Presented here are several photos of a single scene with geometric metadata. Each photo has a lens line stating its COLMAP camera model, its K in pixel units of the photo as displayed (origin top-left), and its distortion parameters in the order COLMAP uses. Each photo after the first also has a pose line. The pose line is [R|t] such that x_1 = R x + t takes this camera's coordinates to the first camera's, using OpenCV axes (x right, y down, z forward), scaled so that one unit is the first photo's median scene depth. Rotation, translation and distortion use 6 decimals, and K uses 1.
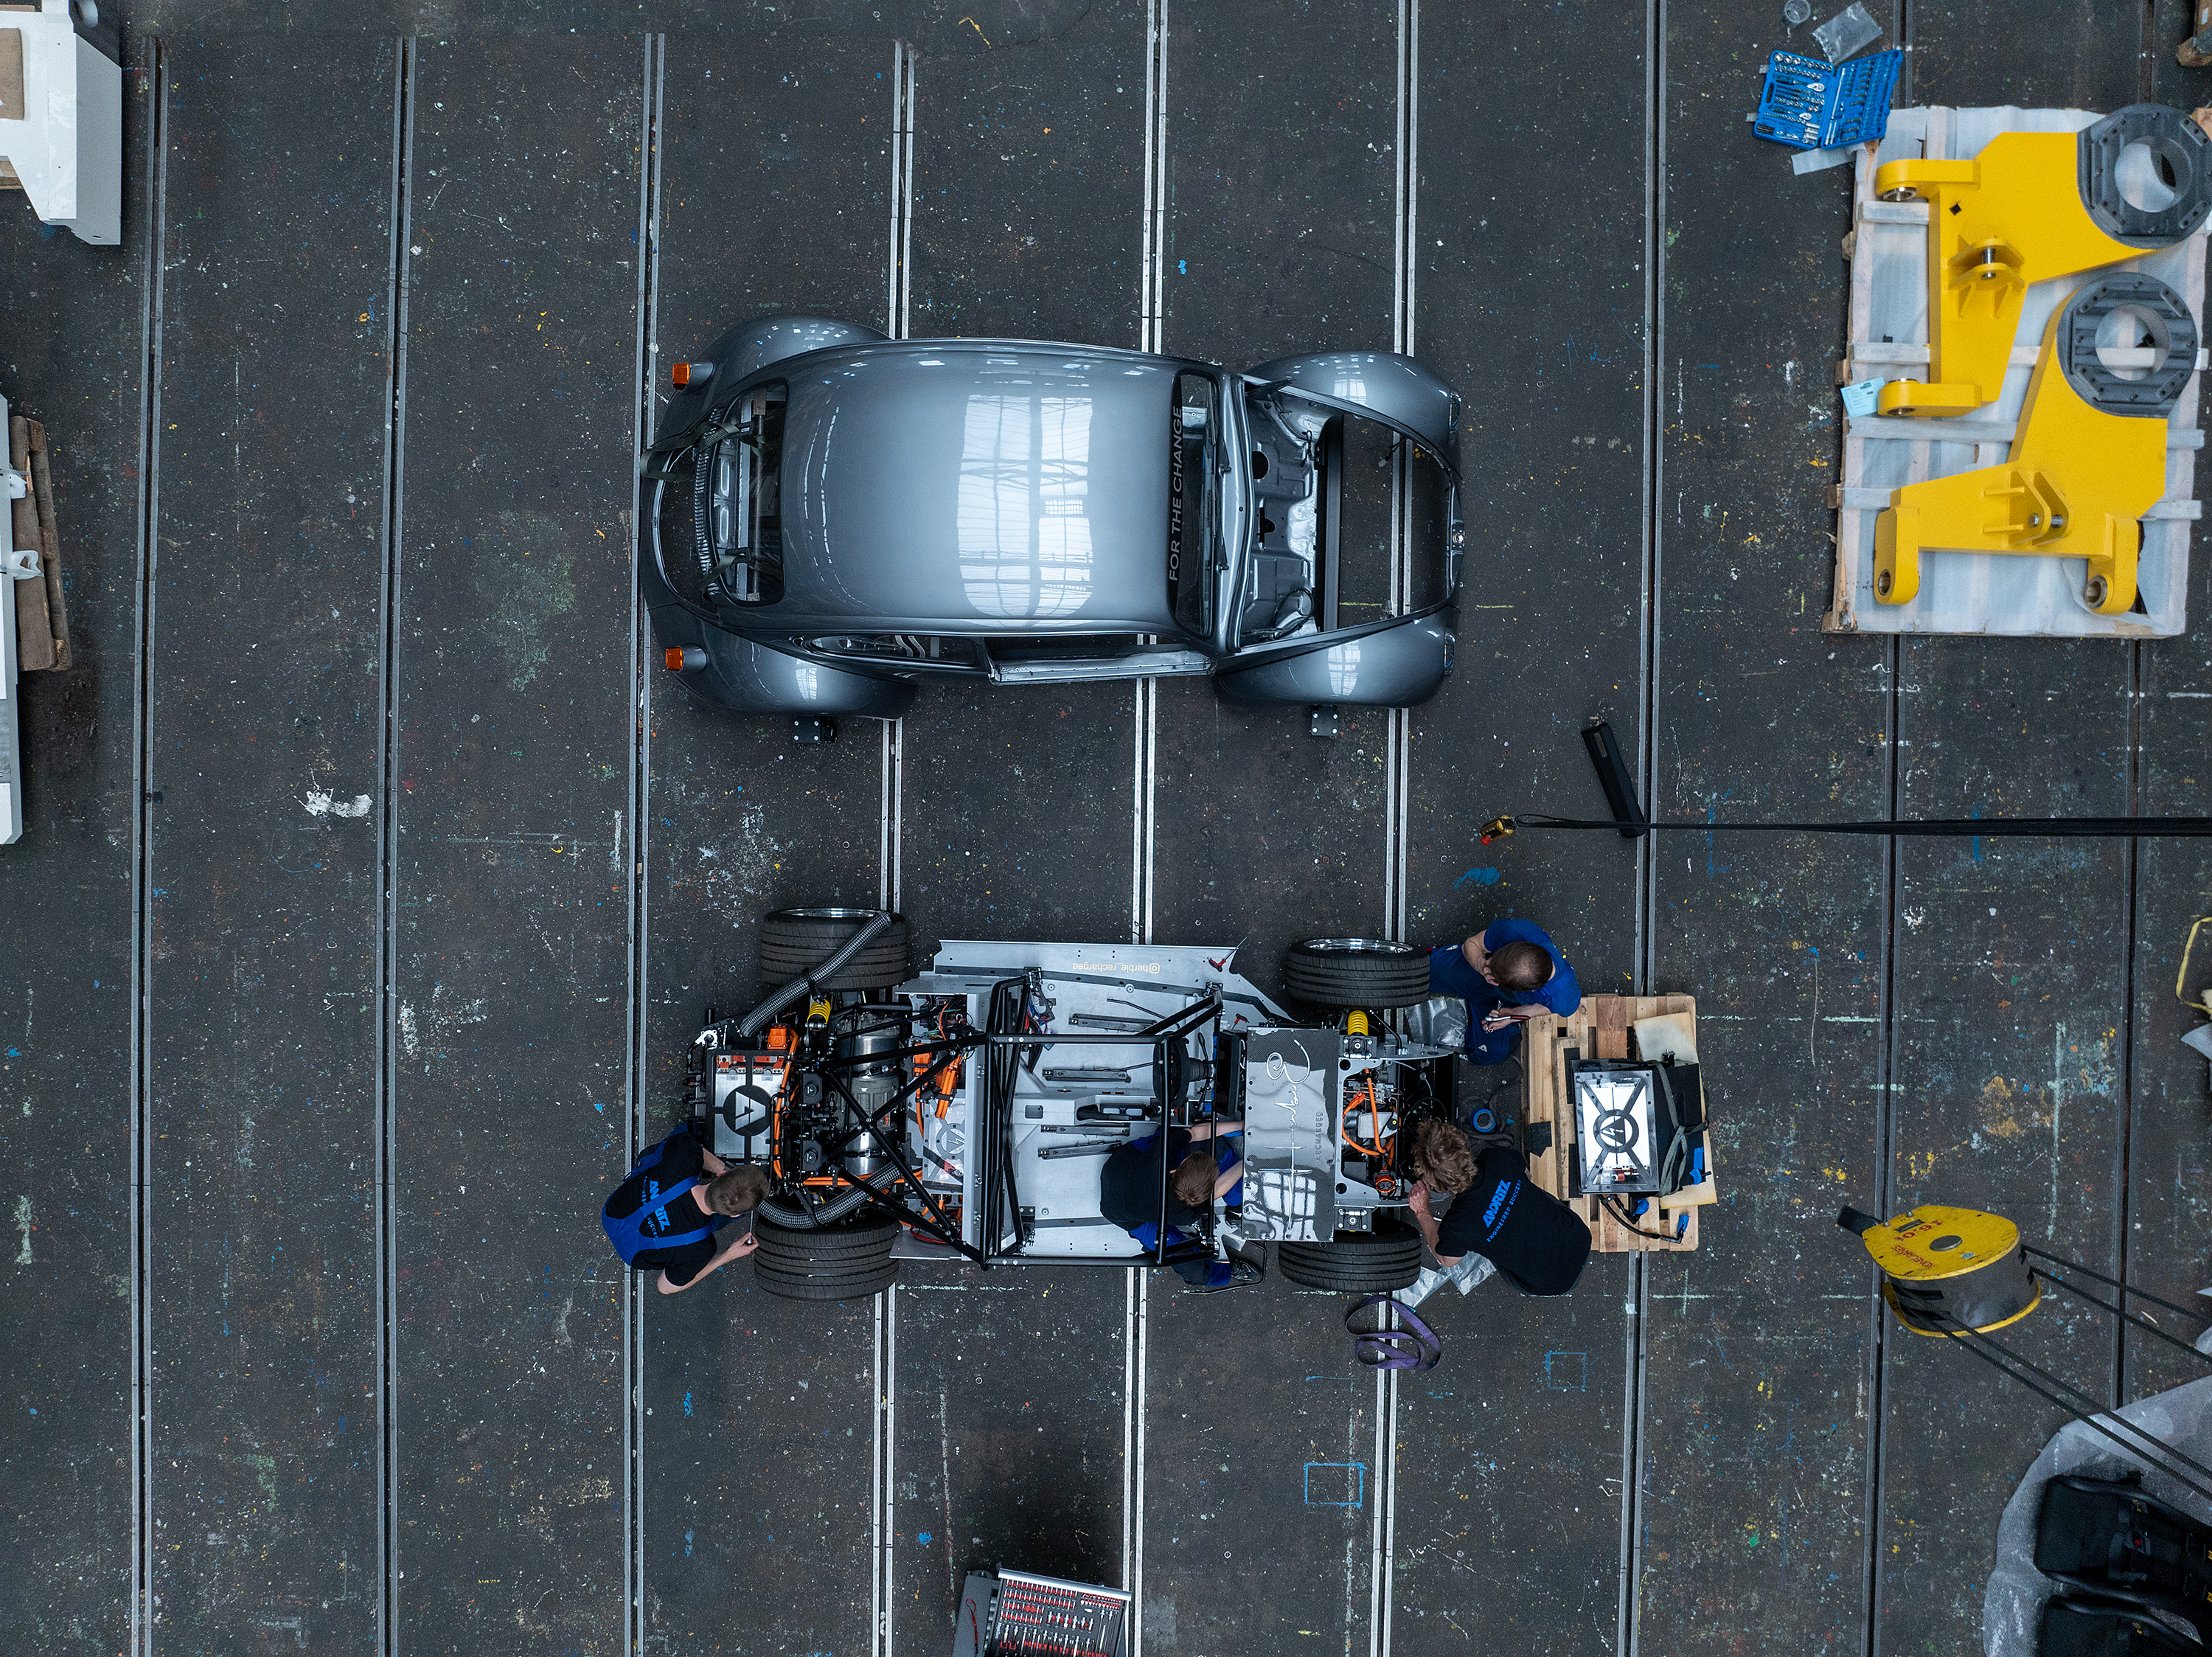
lens RADIAL K [[1557.8, 0, 1103.8], [0, 1557.8, 825.9], [0, 0, 1]] dist [-0.043717, 0.010424]
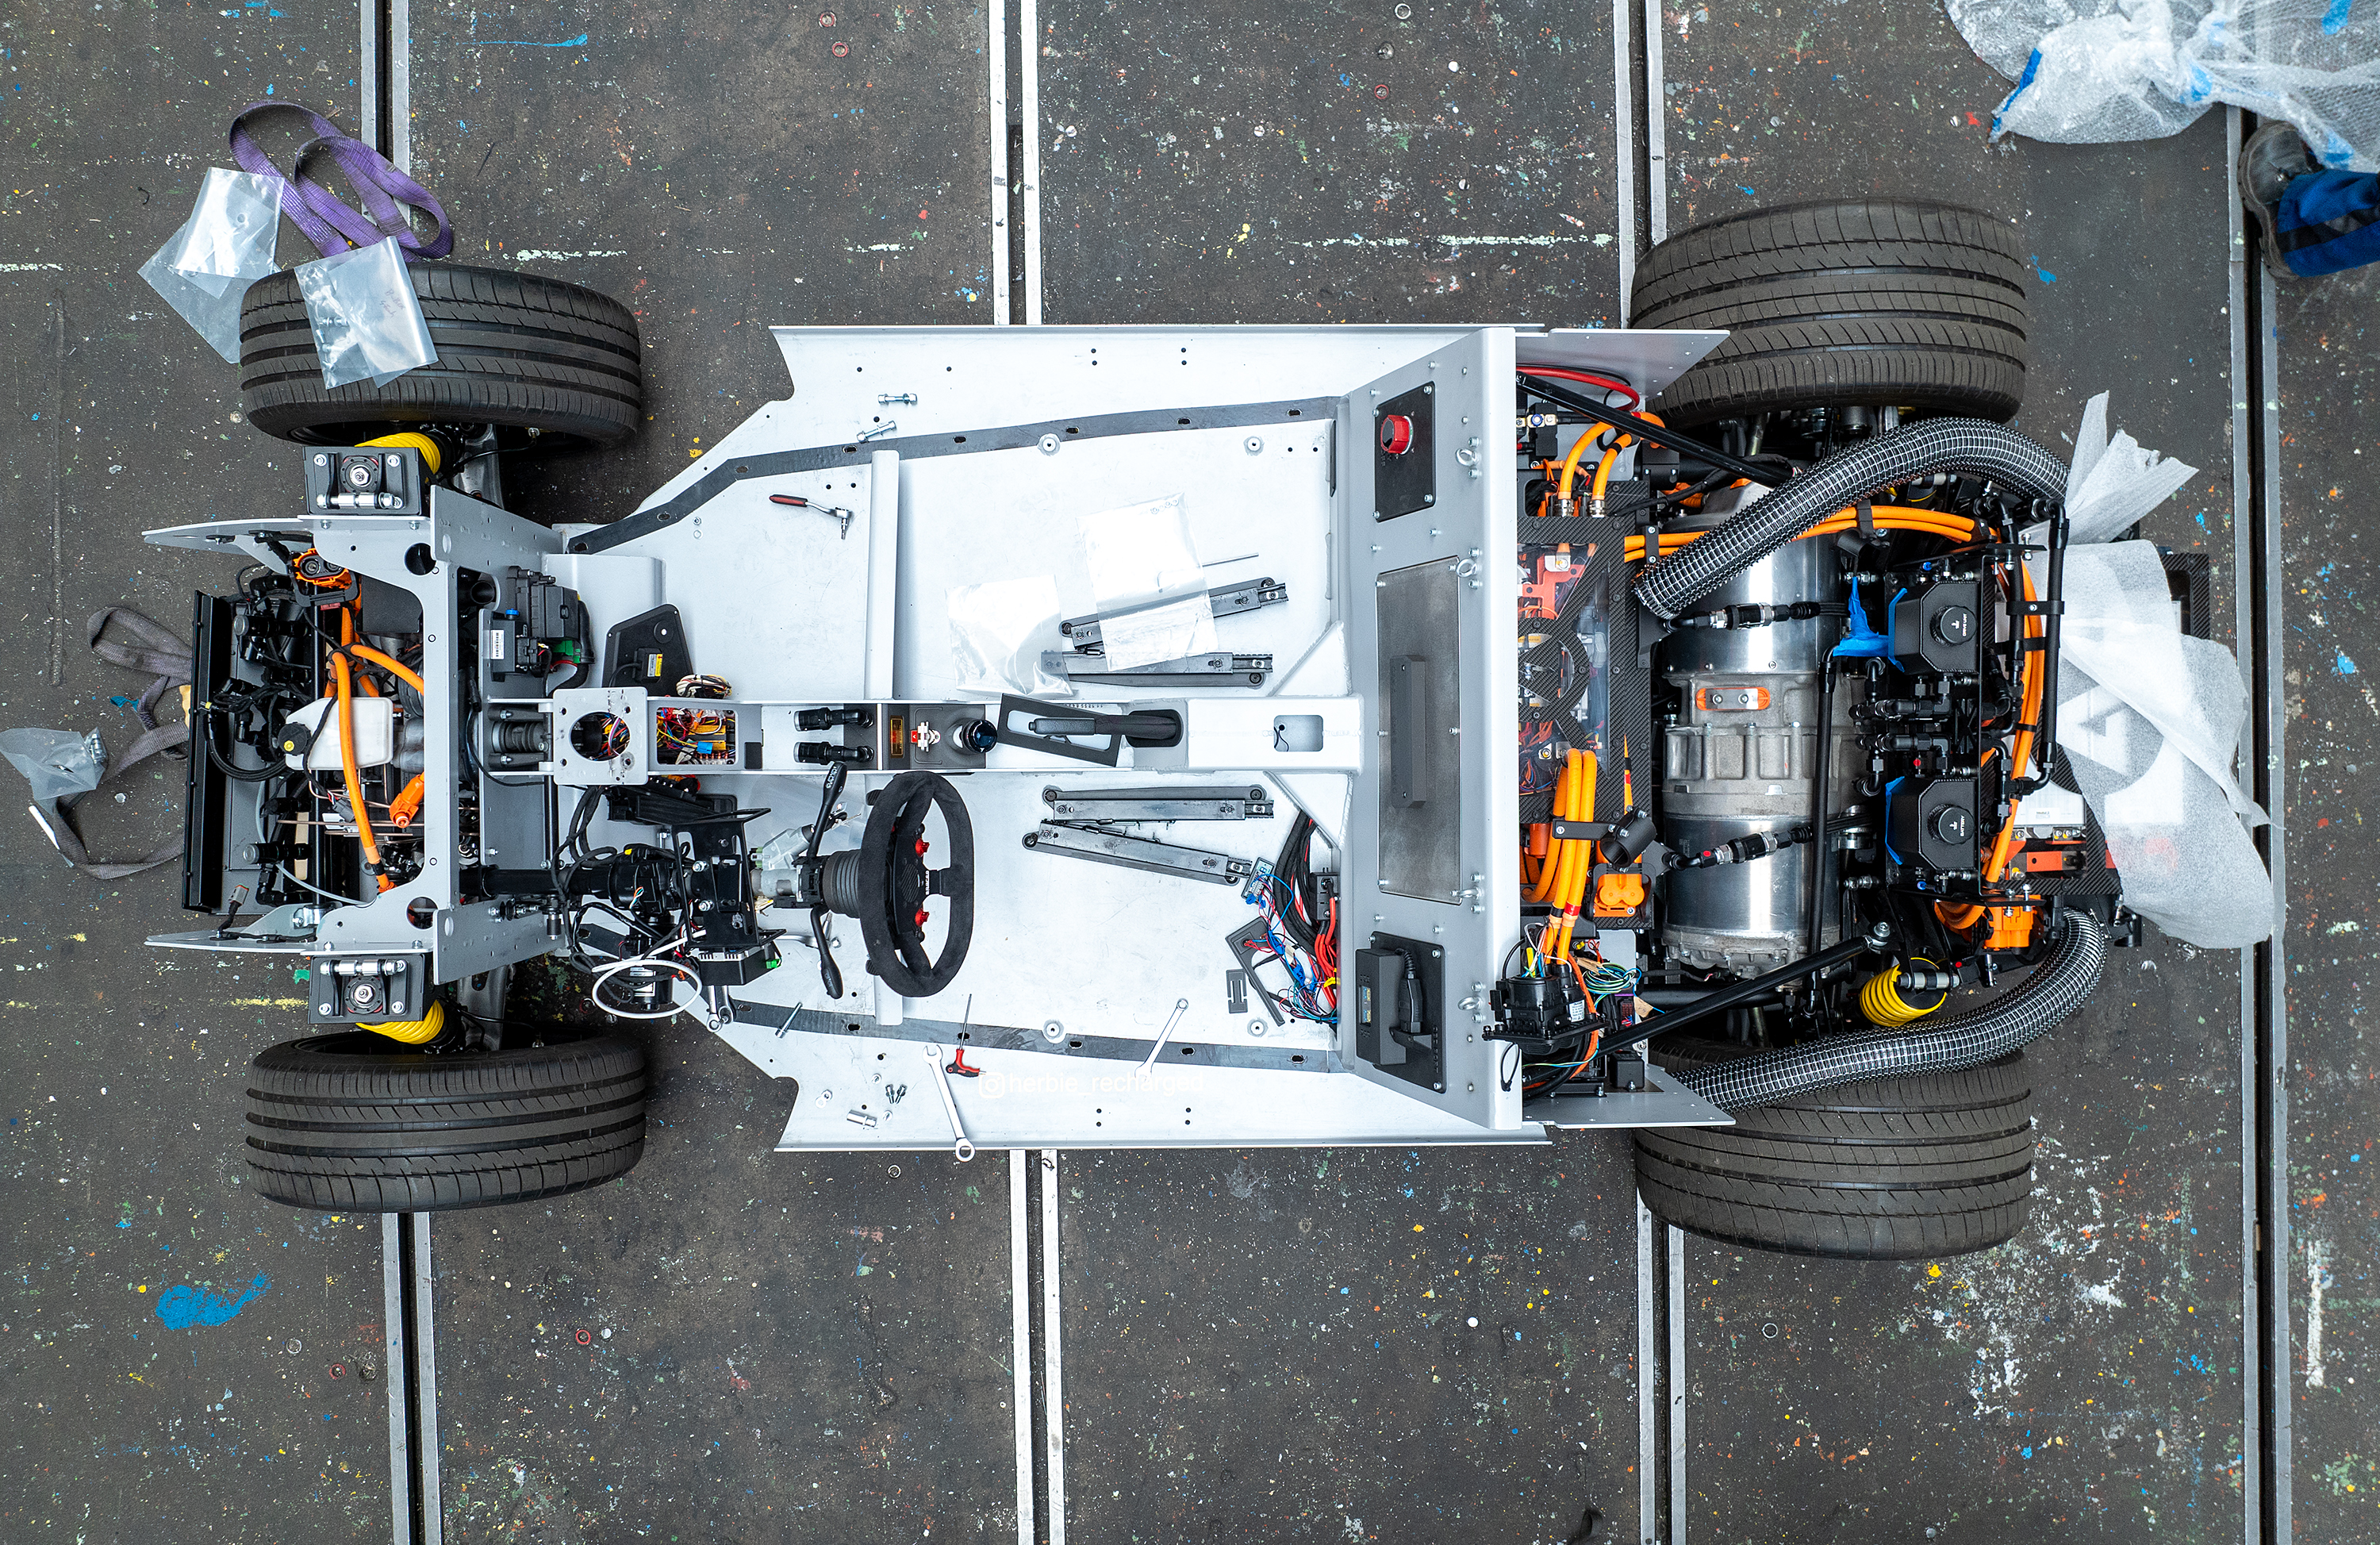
lens RADIAL K [[1718.7, 0, 1194.9], [0, 1718.7, 768.6], [0, 0, 1]] dist [-0.055462, 0.024201]
pose [[-0.999267, 0.033359, -0.018761, -0.011972], [-0.033137, -0.999379, -0.012005, 0.169606], [-0.019150, -0.011374, 0.999752, 0.560006]]
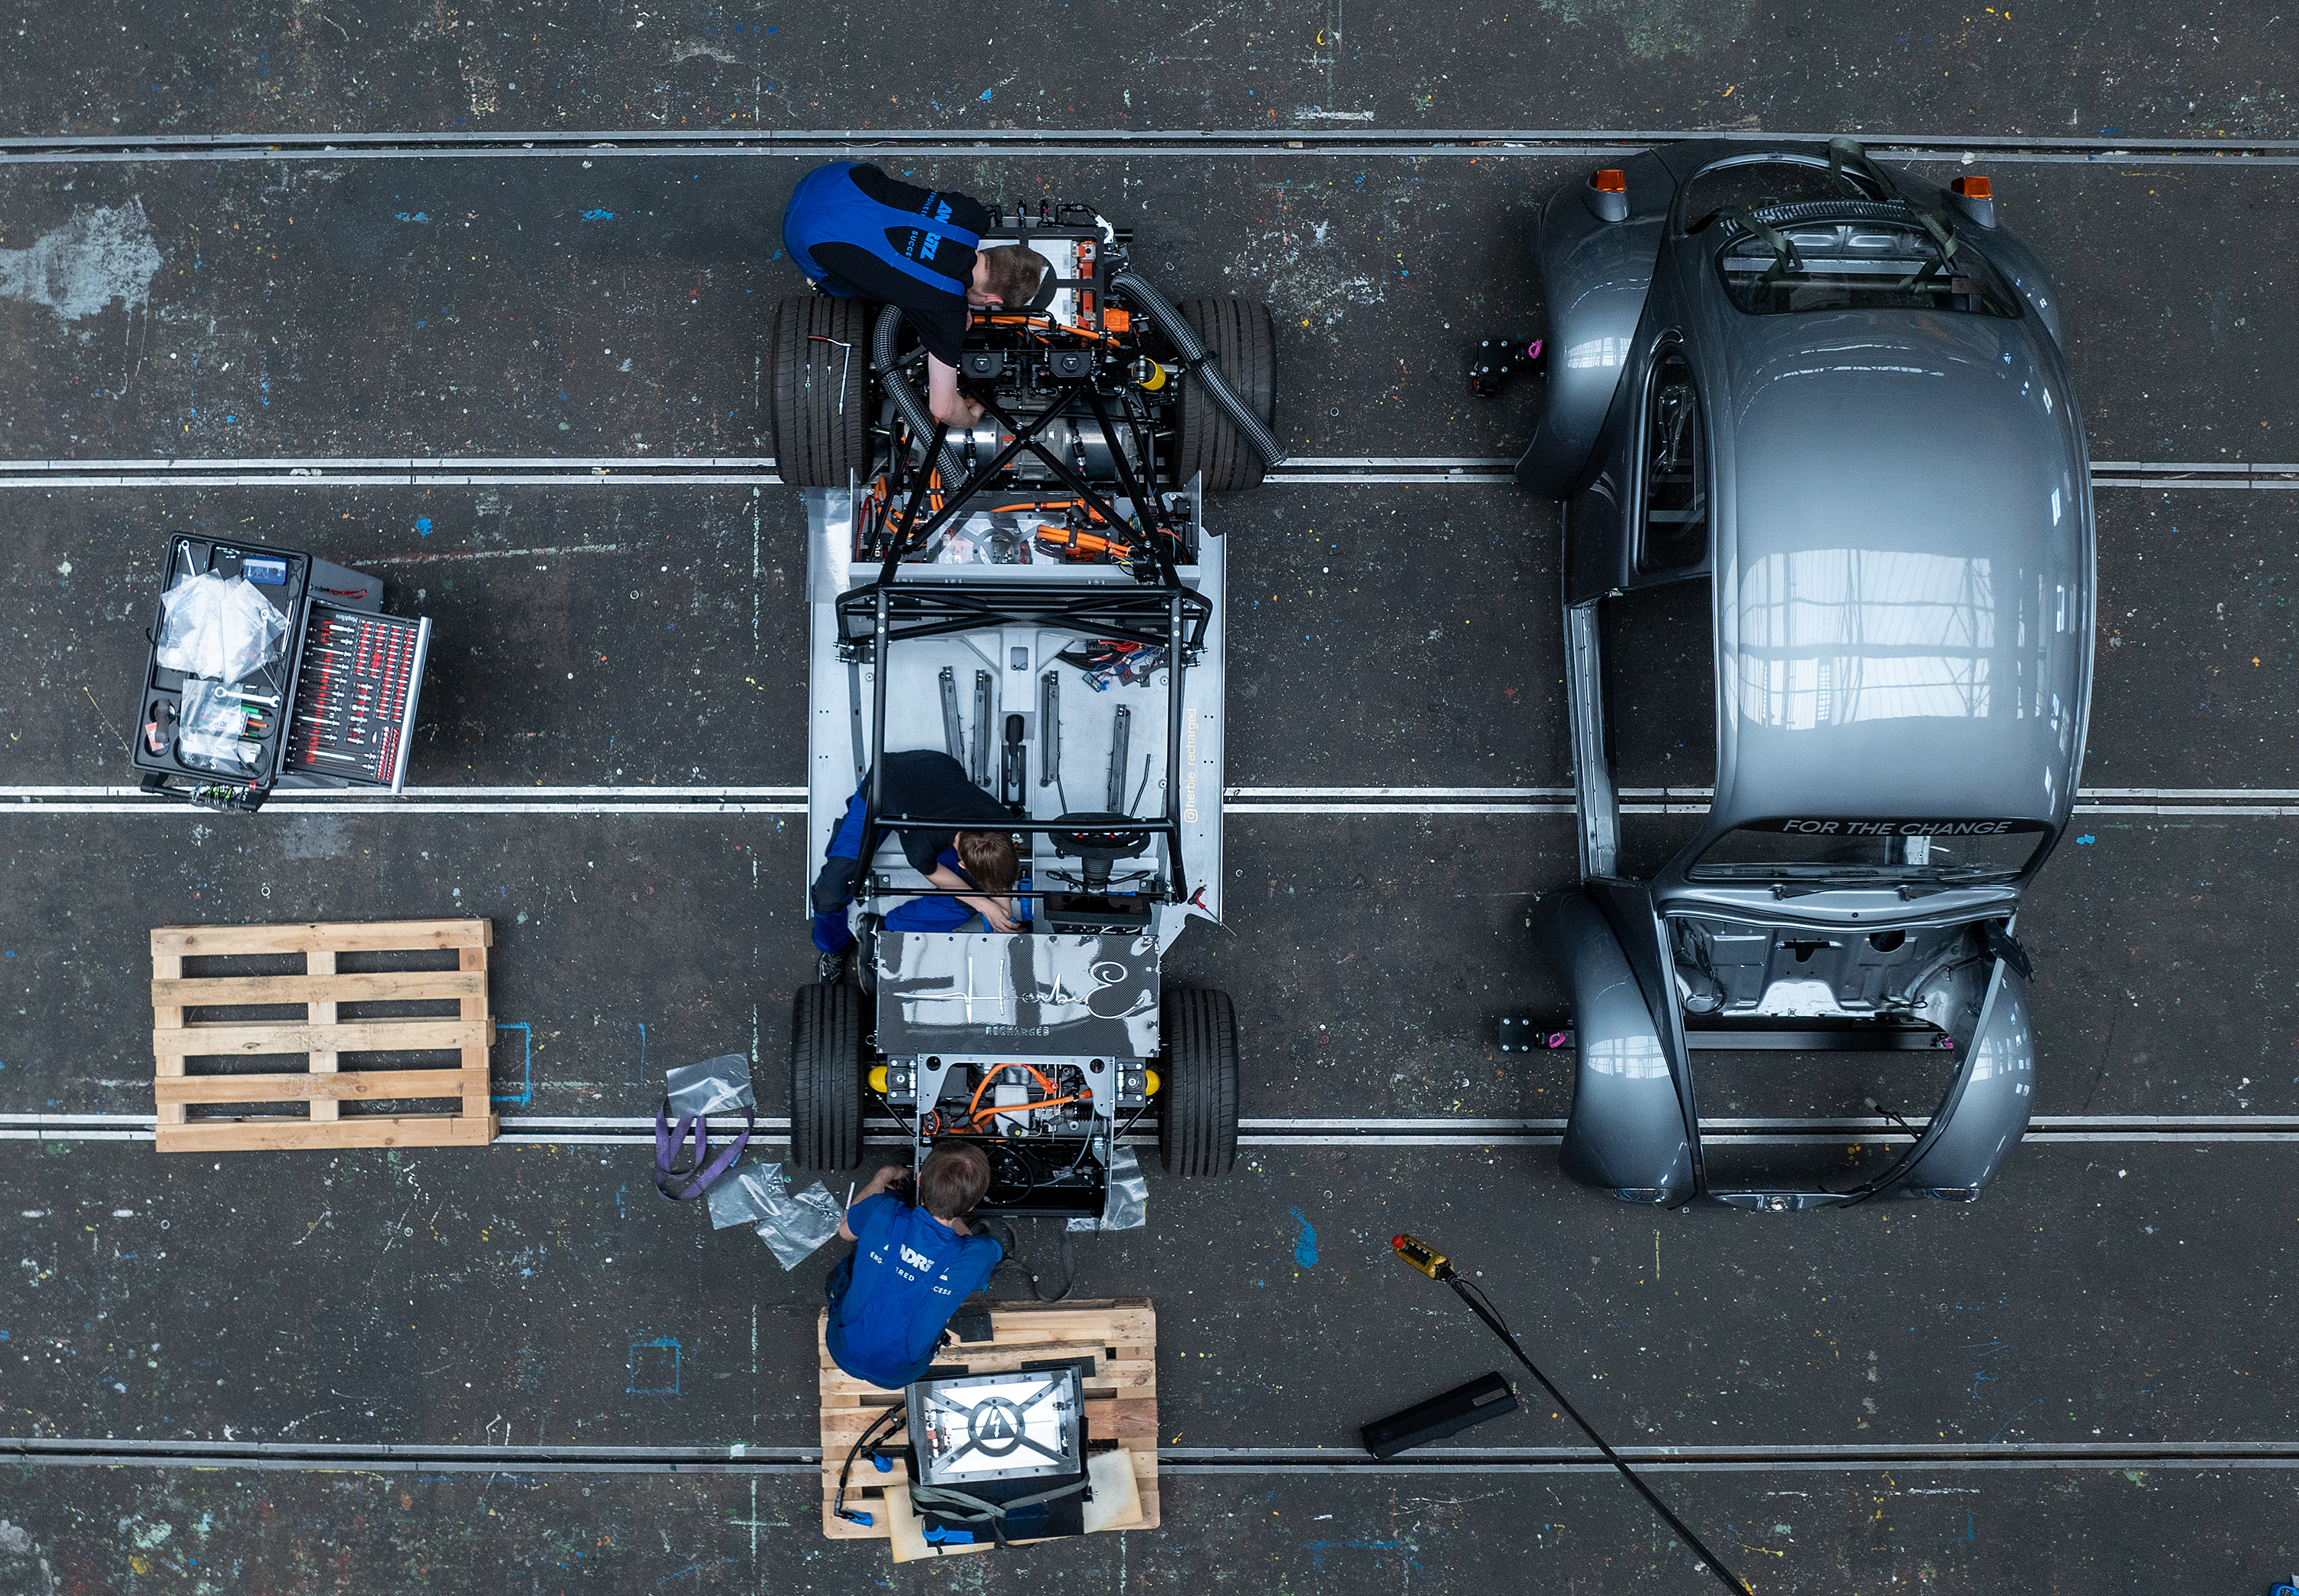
lens RADIAL K [[1928.9, 0, 951.9], [0, 1928.9, 760.9], [0, 0, 1]] dist [-0.041679, 0.008259]
pose [[0.014336, 0.999818, -0.012575, 0.015481], [-0.999896, 0.014317, -0.001626, 0.205098], [-0.001446, 0.012597, 0.999920, 0.053607]]
